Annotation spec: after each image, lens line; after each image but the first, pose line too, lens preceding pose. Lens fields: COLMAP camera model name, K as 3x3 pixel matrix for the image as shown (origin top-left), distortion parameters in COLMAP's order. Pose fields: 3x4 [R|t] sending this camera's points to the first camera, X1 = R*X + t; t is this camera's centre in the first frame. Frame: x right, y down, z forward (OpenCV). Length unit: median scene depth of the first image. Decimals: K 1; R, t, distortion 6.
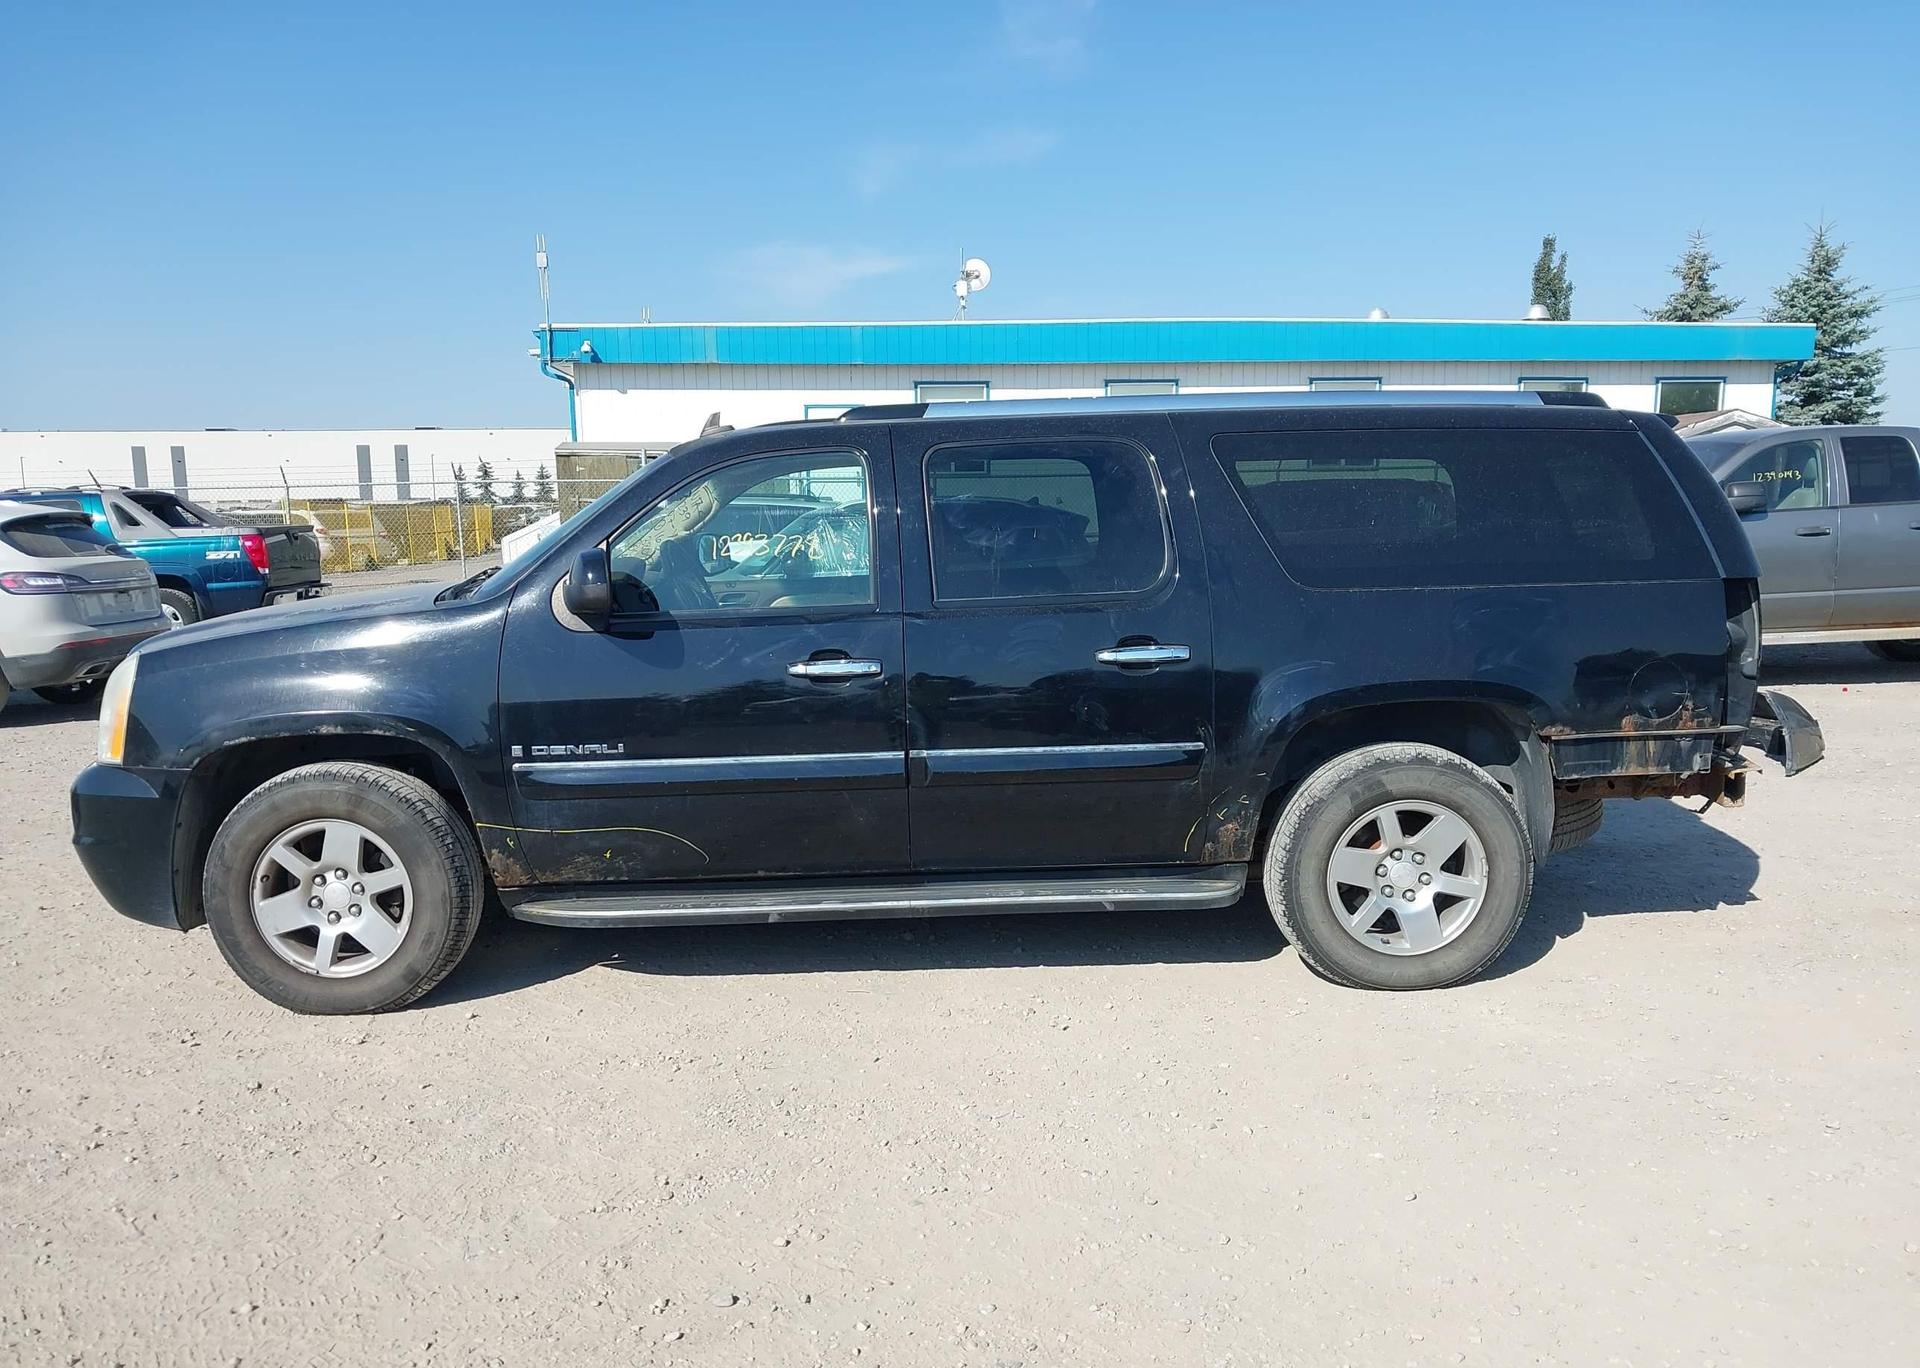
lens RADIAL K [[1526.5, 0, 955.1], [0, 1526.5, 673.3], [0, 0, 1]] dist [0.020727, -0.024125]
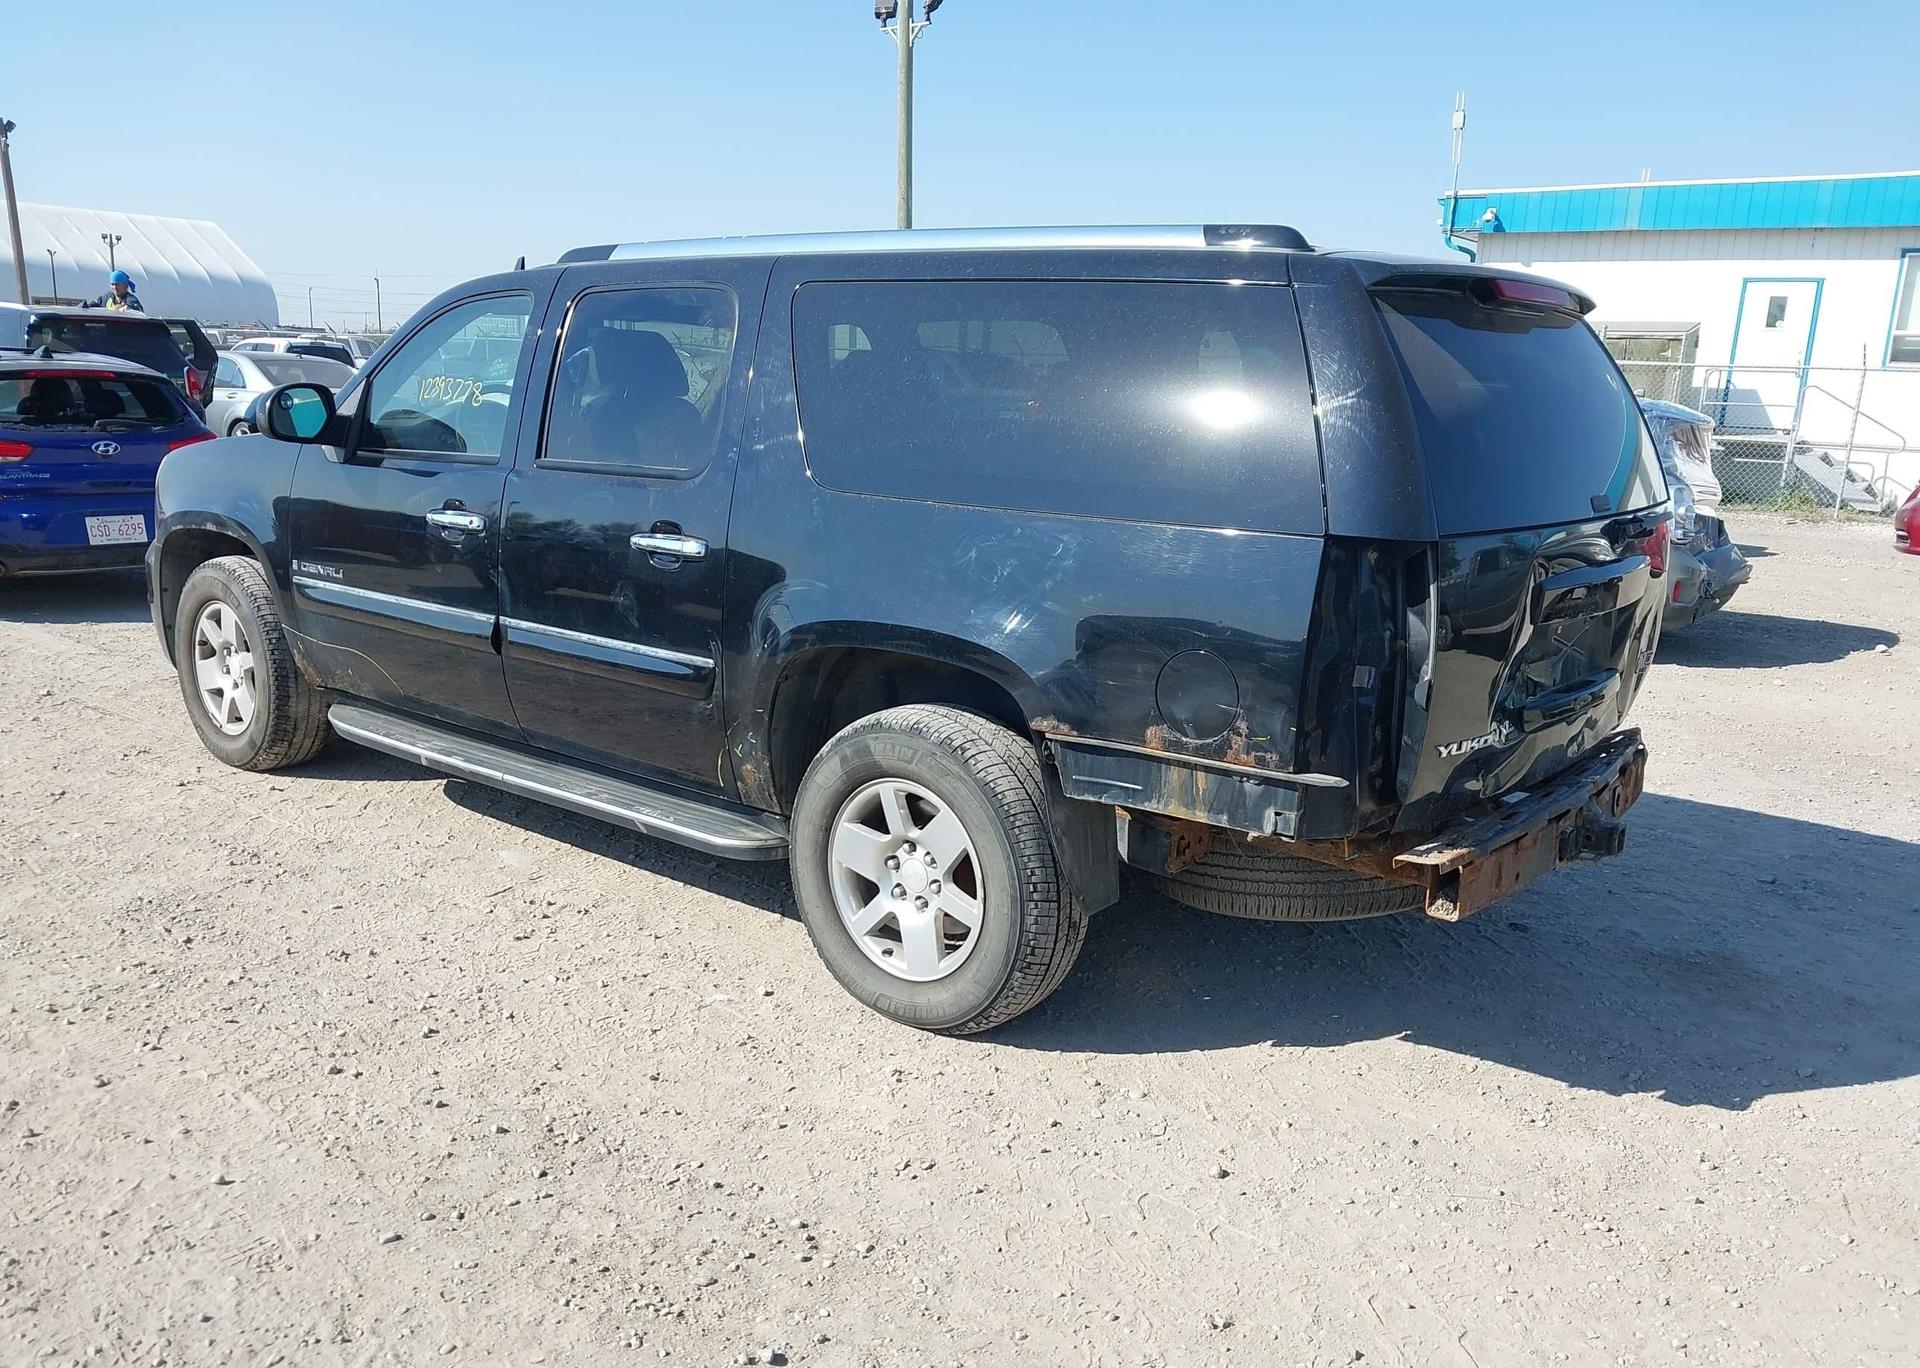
lens RADIAL K [[1526.5, 0, 959.6], [0, 1526.5, 700.4], [0, 0, 1]] dist [0.020727, -0.024125]
pose [[0.756190, 0.180642, -0.628924, 0.783240], [-0.122219, 0.983217, 0.135454, -0.061361], [0.642837, -0.025562, 0.765576, 0.440261]]
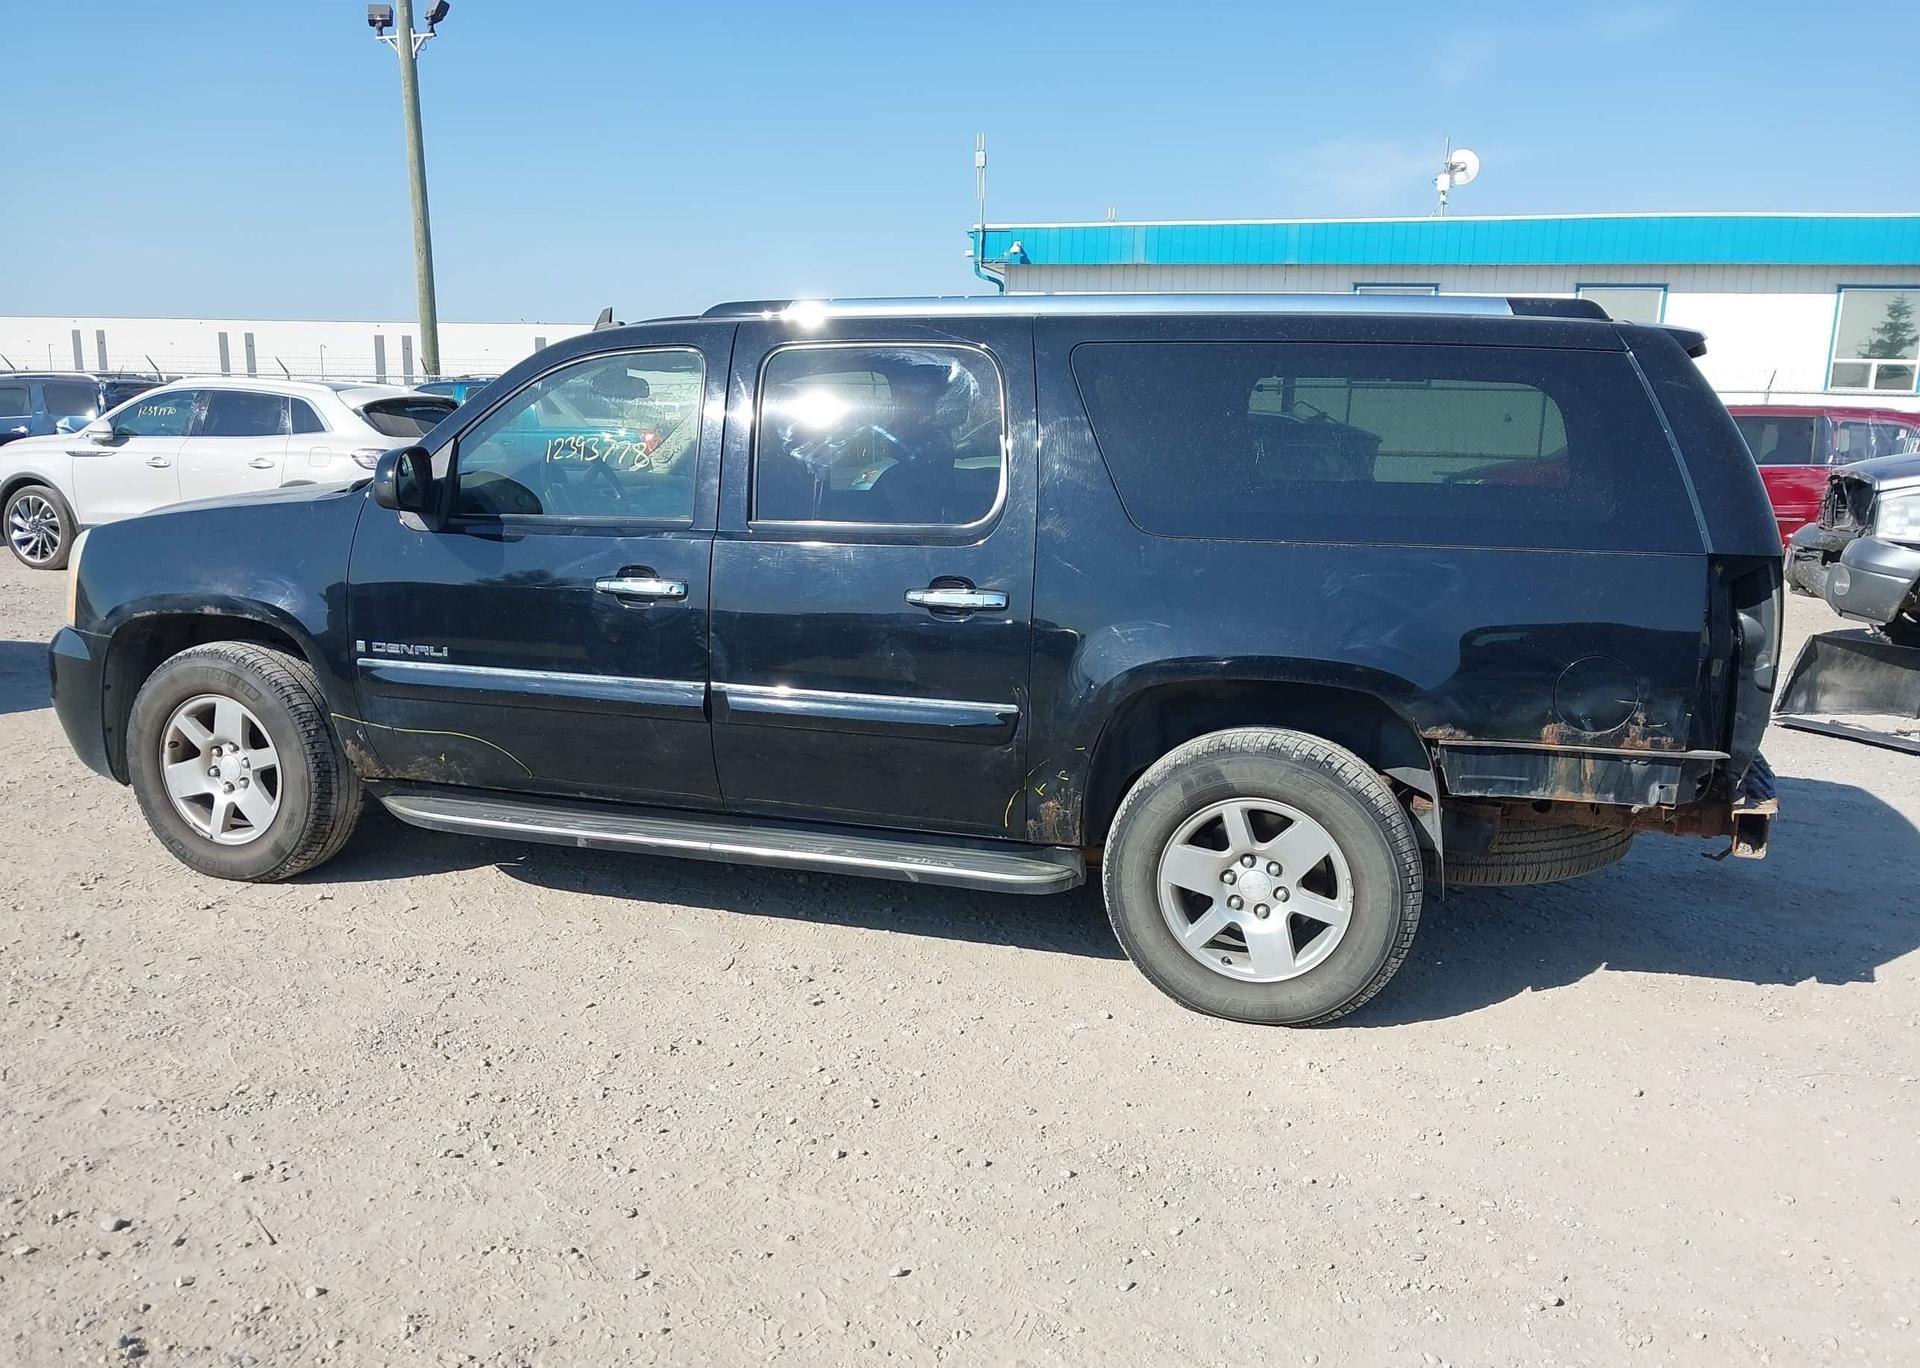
lens RADIAL K [[1526.5, 0, 970.4], [0, 1526.5, 690.9], [0, 0, 1]] dist [0.020727, -0.024125]
pose [[0.941306, 0.095467, -0.323773, 0.409793], [-0.072387, 0.993949, 0.082620, -0.031311], [0.329701, -0.054334, 0.942521, 0.175023]]
